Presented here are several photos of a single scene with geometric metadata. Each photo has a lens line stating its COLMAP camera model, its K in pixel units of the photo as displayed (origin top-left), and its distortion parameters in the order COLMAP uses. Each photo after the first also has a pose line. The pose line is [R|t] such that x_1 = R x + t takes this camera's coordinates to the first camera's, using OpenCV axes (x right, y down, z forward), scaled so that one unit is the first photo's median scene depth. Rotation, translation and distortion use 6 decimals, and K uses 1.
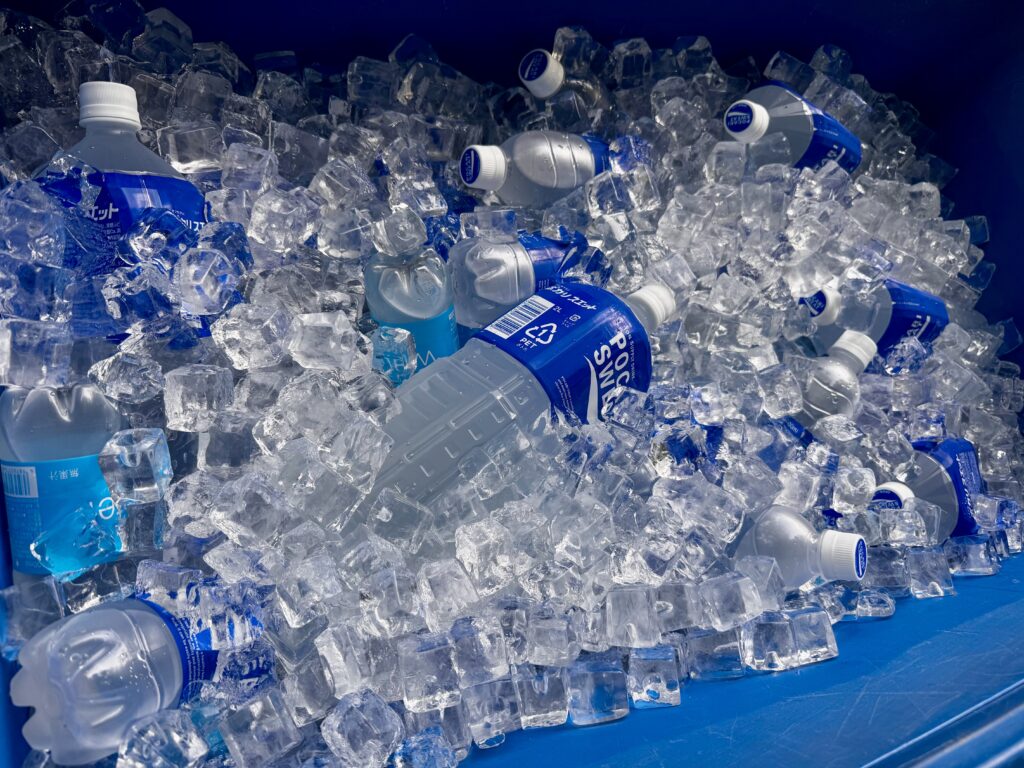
lens RADIAL K [[722.4, 0, 512.0], [0, 722.4, 384.0], [0, 0, 1]] dist [0.059268, -0.081072]
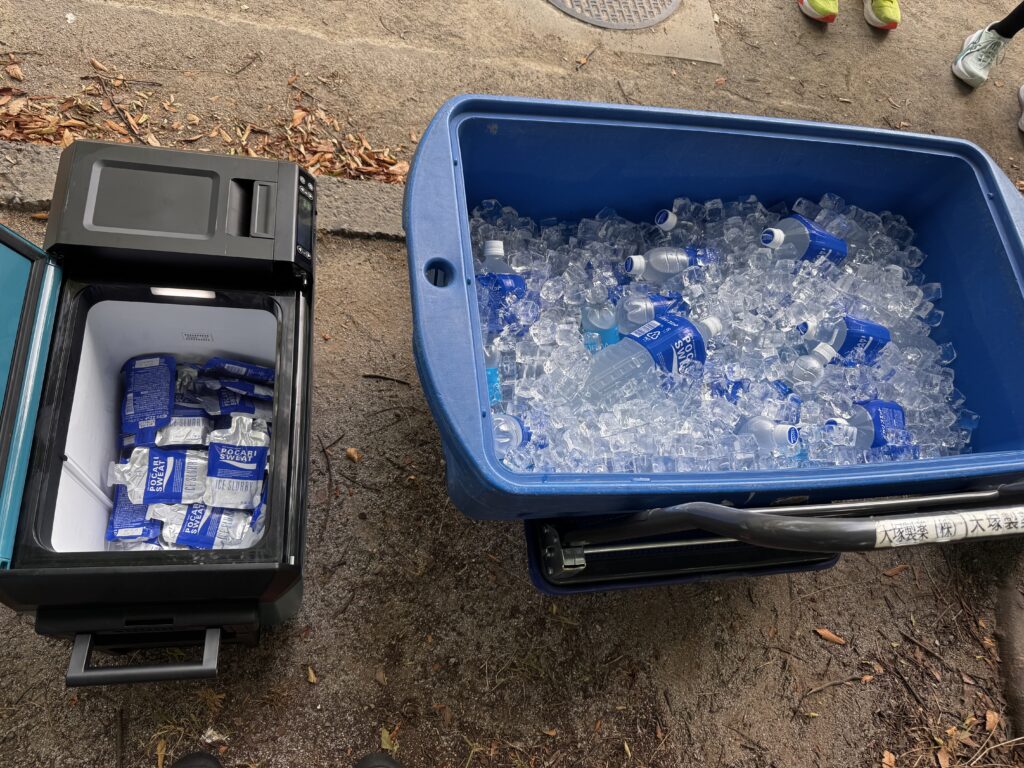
lens RADIAL K [[722.4, 0, 512.0], [0, 722.4, 384.0], [0, 0, 1]] dist [0.059268, -0.081072]
pose [[0.967840, 0.035602, -0.249035, 0.171463], [-0.051998, 0.996869, -0.059570, 0.234228], [0.246134, 0.070604, 0.966661, -1.298214]]
